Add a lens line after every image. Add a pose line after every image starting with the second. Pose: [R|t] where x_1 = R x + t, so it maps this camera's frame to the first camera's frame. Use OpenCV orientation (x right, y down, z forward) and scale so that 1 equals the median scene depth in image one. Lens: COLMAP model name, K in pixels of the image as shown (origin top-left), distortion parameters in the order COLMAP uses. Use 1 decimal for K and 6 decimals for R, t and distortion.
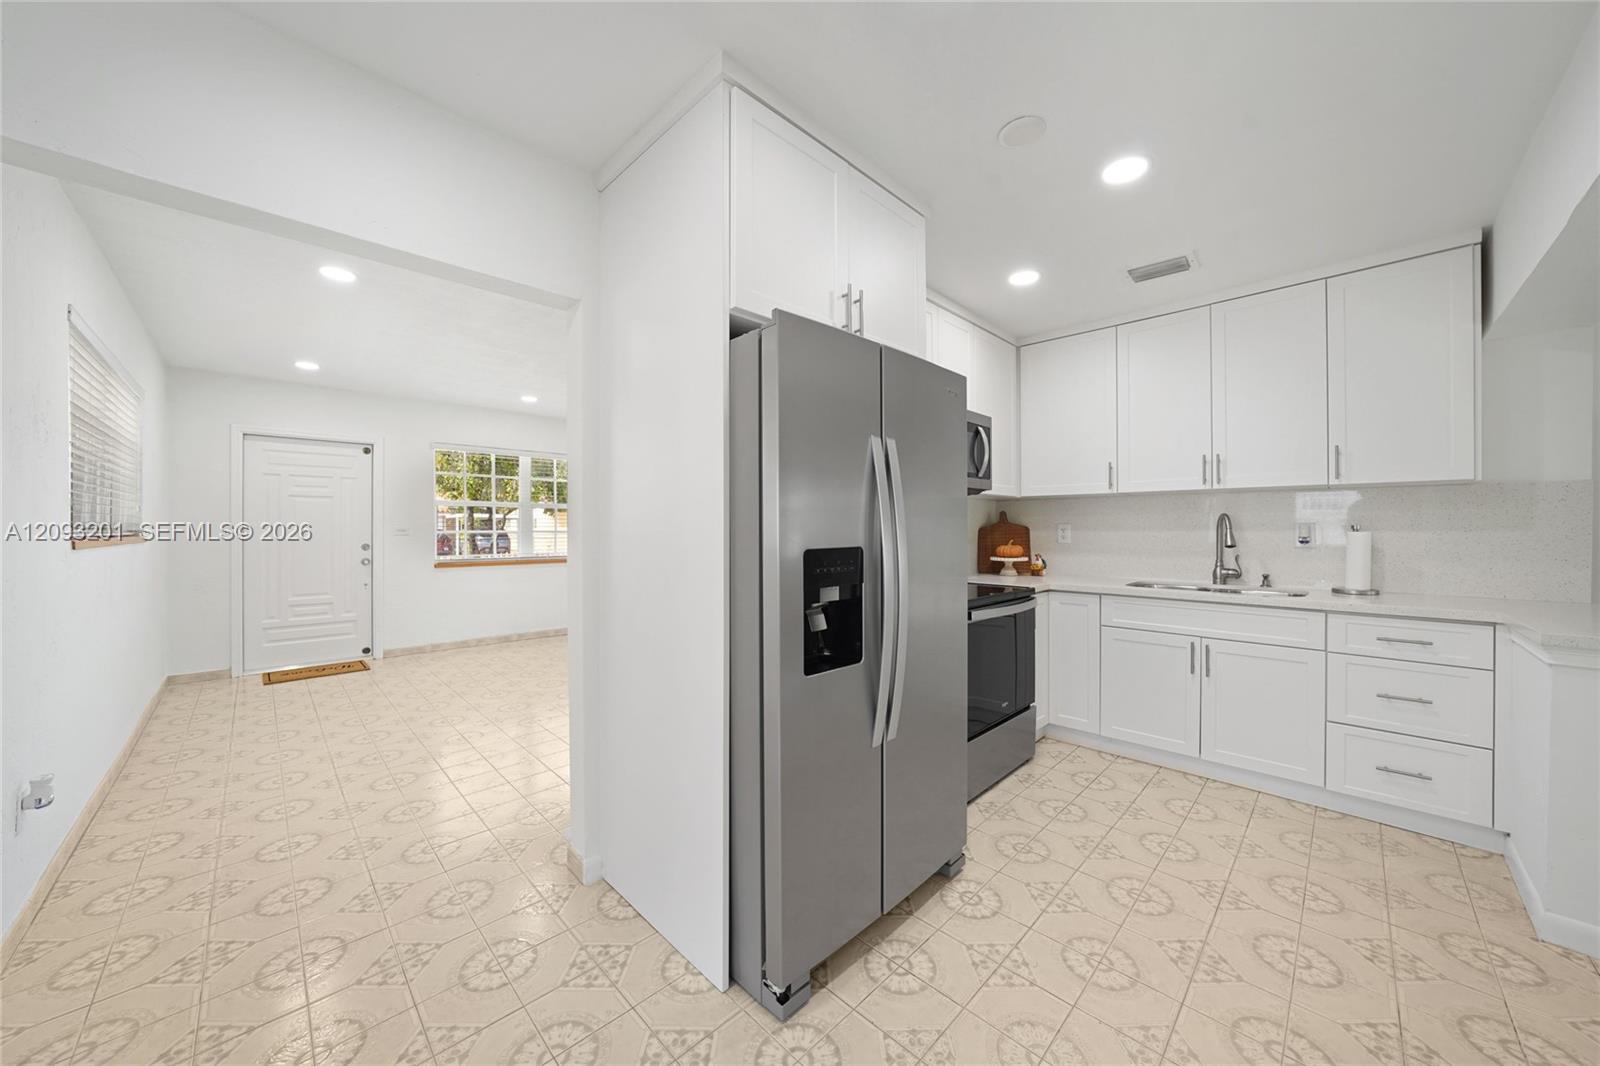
lens RADIAL K [[559.1, 0, 797.4], [0, 559.1, 527.5], [0, 0, 1]] dist [-0.005621, 0.000128]
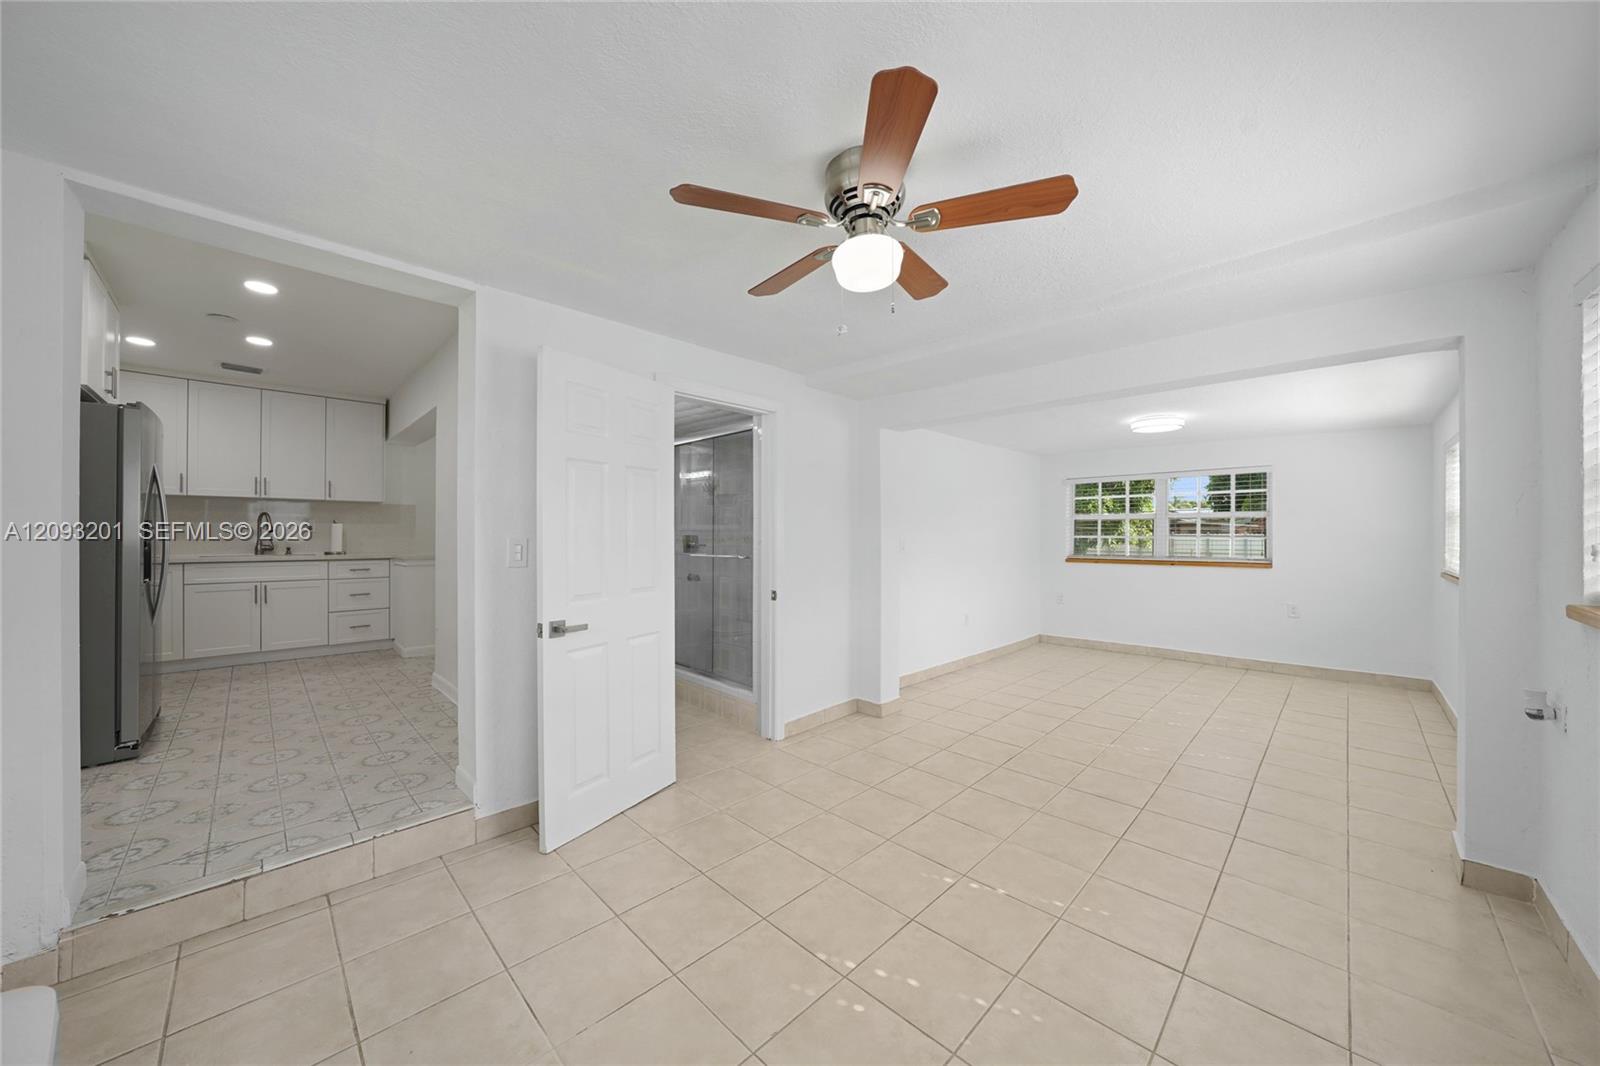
lens RADIAL K [[559.1, 0, 801.1], [0, 559.1, 532.8], [0, 0, 1]] dist [-0.005621, 0.000128]
pose [[0.006628, 0.003523, 0.999972, -1.028867], [-0.000406, 0.999994, -0.003520, 0.047786], [-0.999978, -0.000383, 0.006630, -0.721586]]
